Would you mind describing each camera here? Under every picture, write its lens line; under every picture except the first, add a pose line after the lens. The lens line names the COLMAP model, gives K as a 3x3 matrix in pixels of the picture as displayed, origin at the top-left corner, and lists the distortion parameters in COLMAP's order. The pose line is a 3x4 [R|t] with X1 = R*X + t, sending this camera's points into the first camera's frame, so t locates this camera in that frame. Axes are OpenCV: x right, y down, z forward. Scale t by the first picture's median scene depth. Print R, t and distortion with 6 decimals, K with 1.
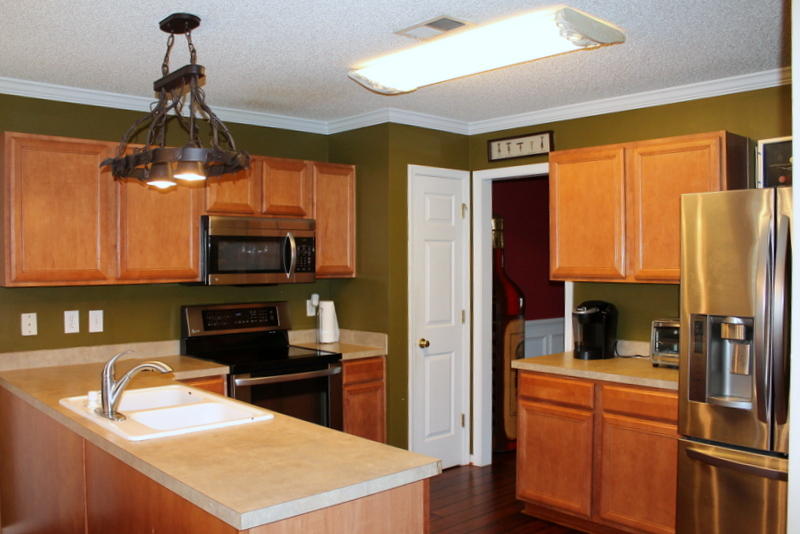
lens RADIAL K [[710.2, 0, 400.0], [0, 710.2, 267.0], [0, 0, 1]] dist [-0.121106, 0.007475]
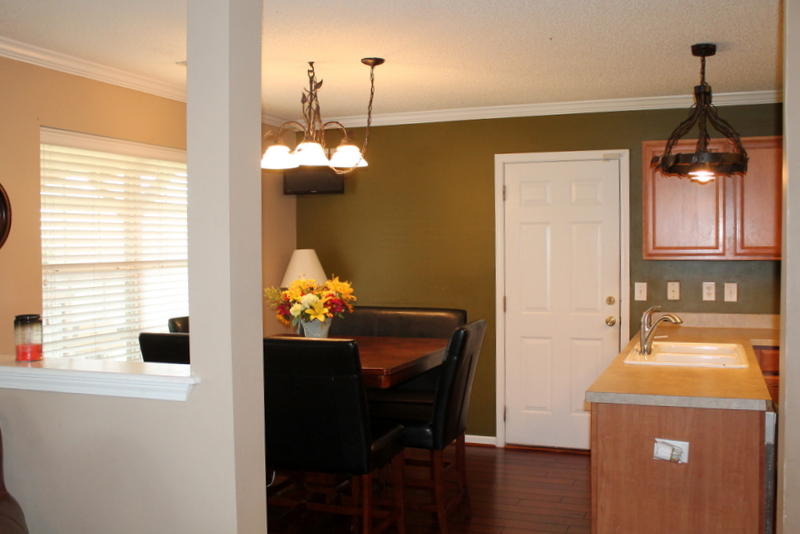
lens RADIAL K [[868.0, 0, 400.0], [0, 868.0, 267.0], [0, 0, 1]] dist [-0.009267, -0.009022]
pose [[0.456205, 0.025763, -0.889502, 0.620604], [-0.008217, 0.999660, 0.024739, 0.005846], [0.889837, -0.003977, 0.456261, -0.149016]]
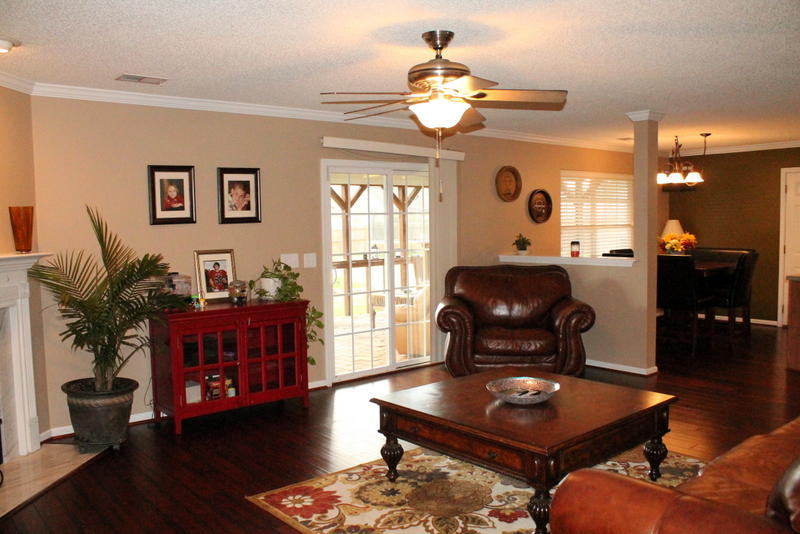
lens RADIAL K [[672.5, 0, 400.0], [0, 672.5, 267.0], [0, 0, 1]] dist [-0.160312, 0.142271]
pose [[-0.031408, 0.074046, -0.996760, 1.795655], [-0.000385, 0.997251, 0.074094, 0.009551], [0.999507, 0.002711, -0.031293, -0.588479]]
